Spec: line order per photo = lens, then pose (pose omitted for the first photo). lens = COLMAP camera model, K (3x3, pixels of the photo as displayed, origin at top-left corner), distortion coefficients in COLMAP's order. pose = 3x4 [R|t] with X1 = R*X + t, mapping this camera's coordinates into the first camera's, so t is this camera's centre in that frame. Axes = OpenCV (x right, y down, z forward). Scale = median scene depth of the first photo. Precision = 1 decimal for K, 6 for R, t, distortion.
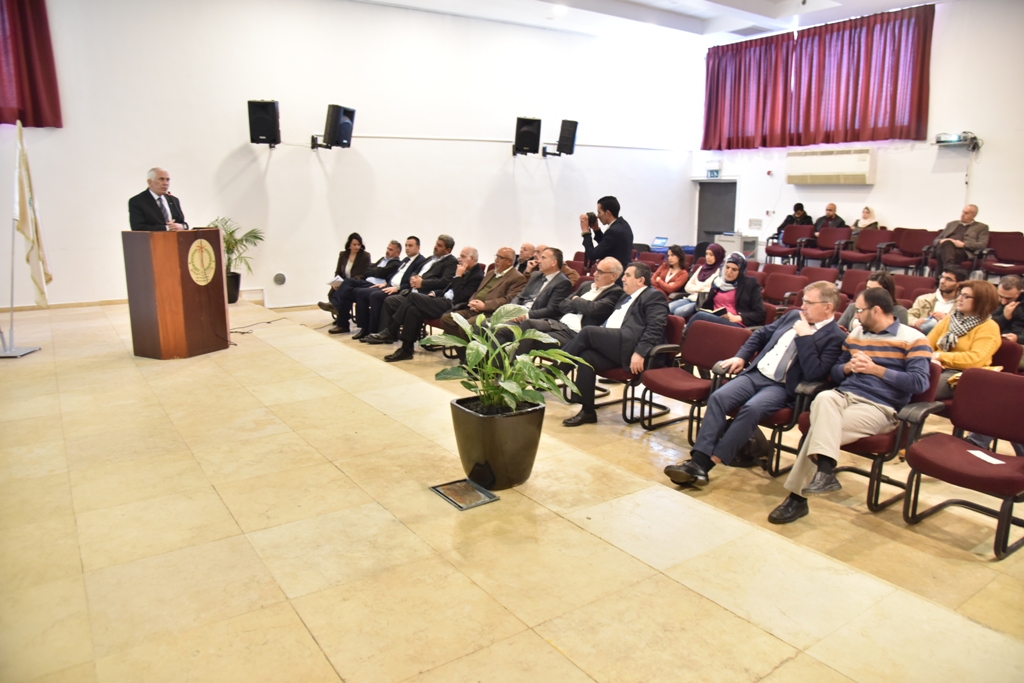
lens RADIAL K [[699.4, 0, 512.0], [0, 699.4, 341.5], [0, 0, 1]] dist [-0.120745, 0.071828]
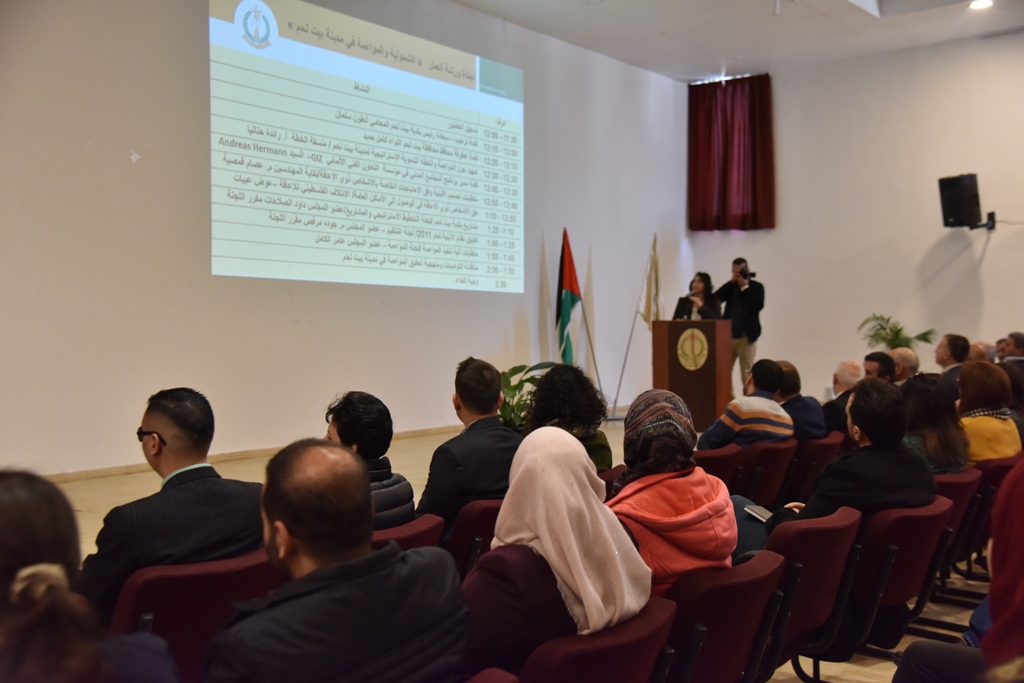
lens RADIAL K [[1171.5, 0, 512.0], [0, 1171.5, 341.5], [0, 0, 1]] dist [0.012788, 0.597816]
pose [[0.329457, 0.007680, -0.944139, 0.797034], [-0.178410, 0.982459, -0.054264, 0.017820], [0.927161, 0.186321, 0.325048, 0.065586]]
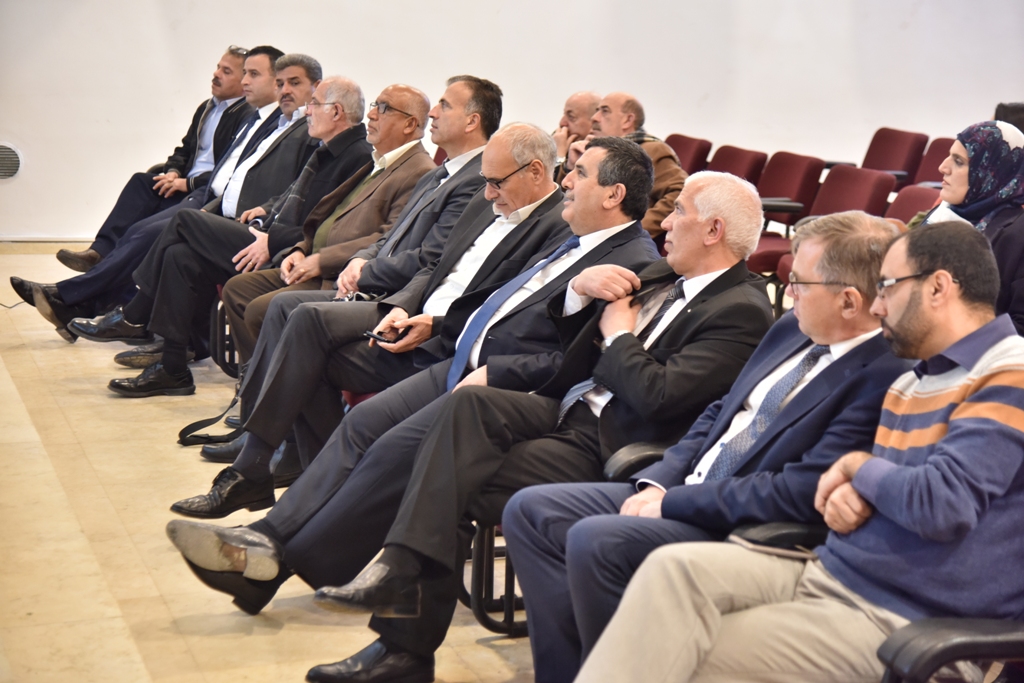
lens RADIAL K [[2031.0, 0, 512.0], [0, 2031.0, 341.5], [0, 0, 1]] dist [0.031443, 5.889877]
pose [[0.959615, 0.070701, -0.272288, 0.242773], [-0.077839, 0.996846, -0.015490, 0.000326], [0.270334, 0.036059, 0.962091, 0.024594]]
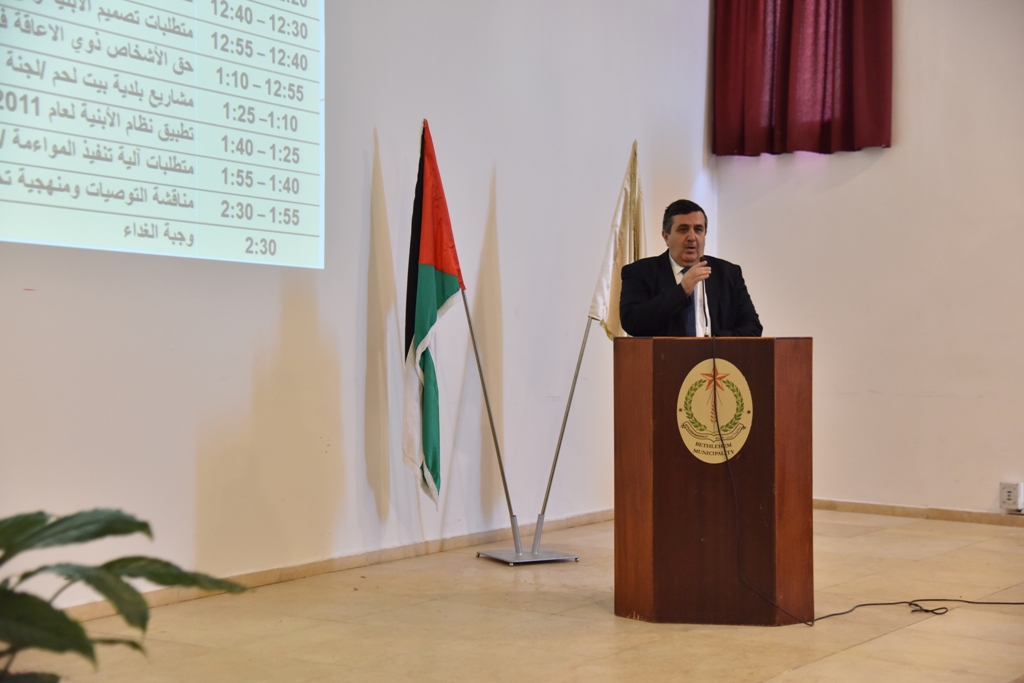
lens RADIAL K [[1535.7, 0, 512.0], [0, 1535.7, 341.5], [0, 0, 1]] dist [0.232150, 0.111623]
pose [[0.348760, -0.000724, -0.937212, 0.271692], [-0.187298, 0.979773, -0.070455, -0.041568], [0.918306, 0.200110, 0.341571, 0.339486]]
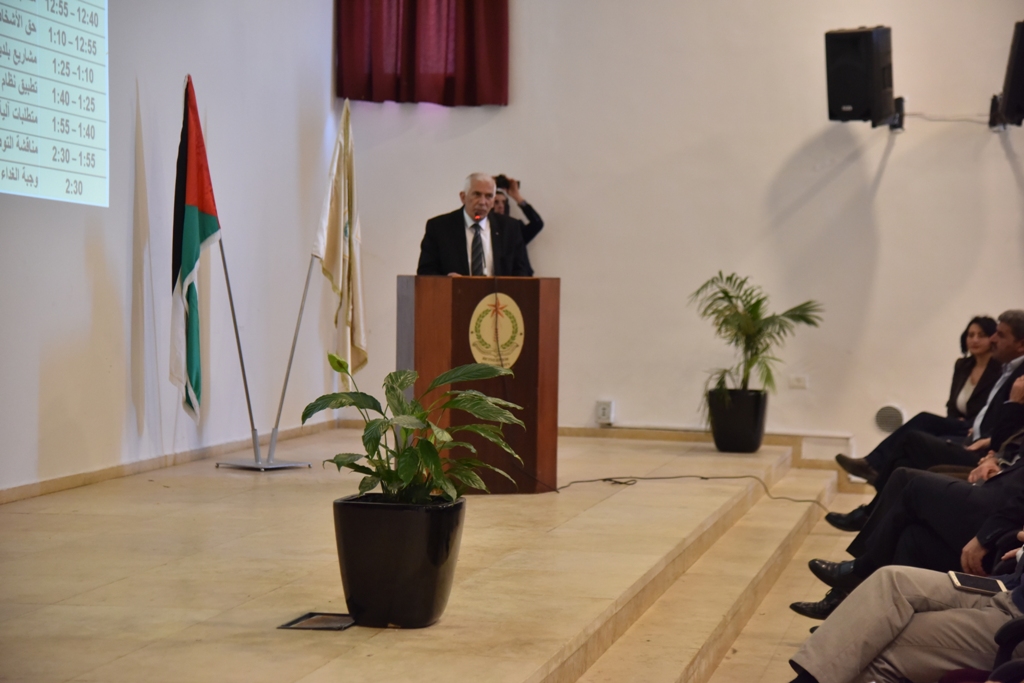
lens RADIAL K [[2074.9, 0, 512.0], [0, 2074.9, 341.5], [0, 0, 1]] dist [0.531916, -0.065014]
pose [[0.678576, 0.032580, -0.733808, 0.531663], [-0.161692, 0.981136, -0.105961, 0.047022], [0.716513, 0.190554, 0.671043, -0.102297]]
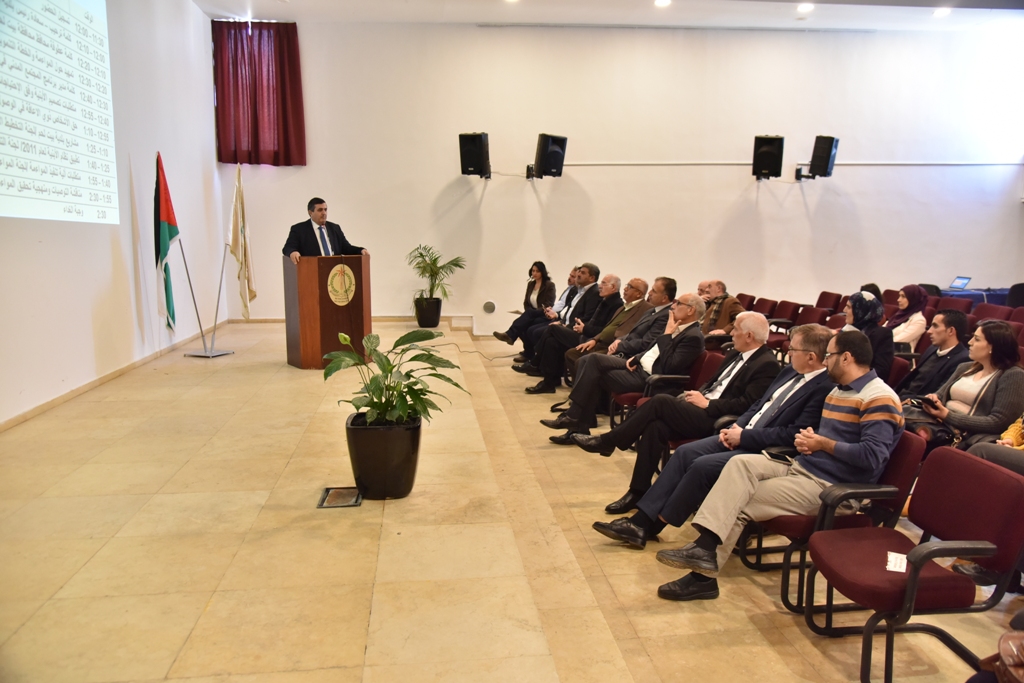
lens RADIAL K [[781.3, 0, 512.0], [0, 781.3, 341.5], [0, 0, 1]] dist [-0.063180, 0.054326]
pose [[0.882909, 0.060901, -0.465579, 0.245723], [-0.088476, 0.995369, -0.037582, -0.000686], [0.461134, 0.074374, 0.884208, 0.008207]]
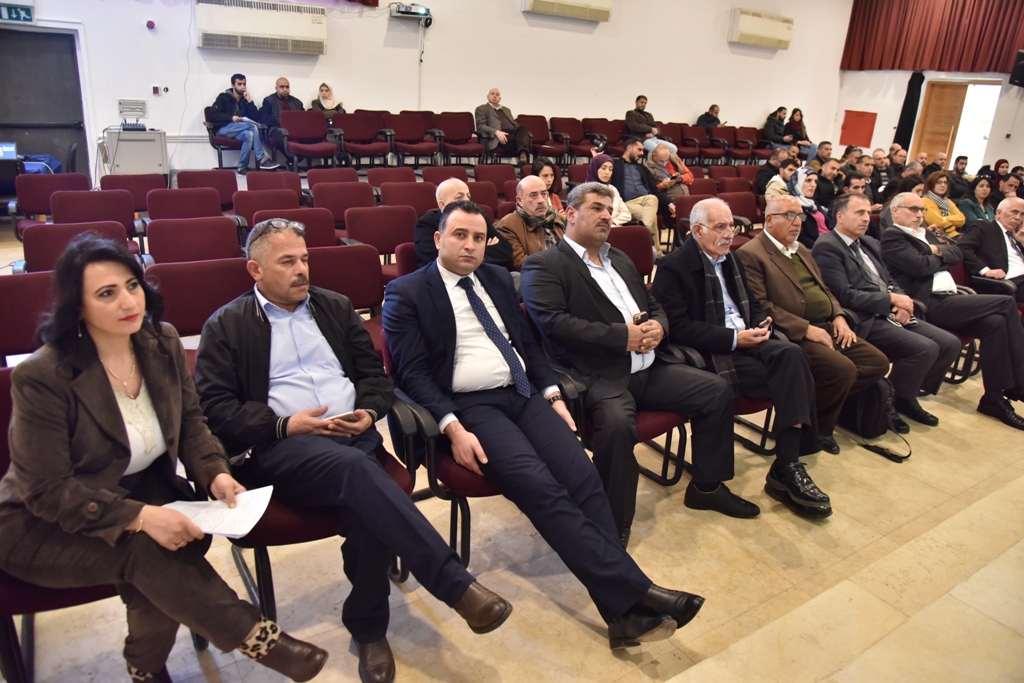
lens RADIAL K [[699.4, 0, 512.0], [0, 699.4, 341.5], [0, 0, 1]] dist [-0.120745, 0.071828]
pose [[0.036931, -0.336661, 0.940901, -0.377016], [0.141921, 0.933767, 0.328538, -0.170247], [-0.989189, 0.121401, 0.082265, 0.860948]]
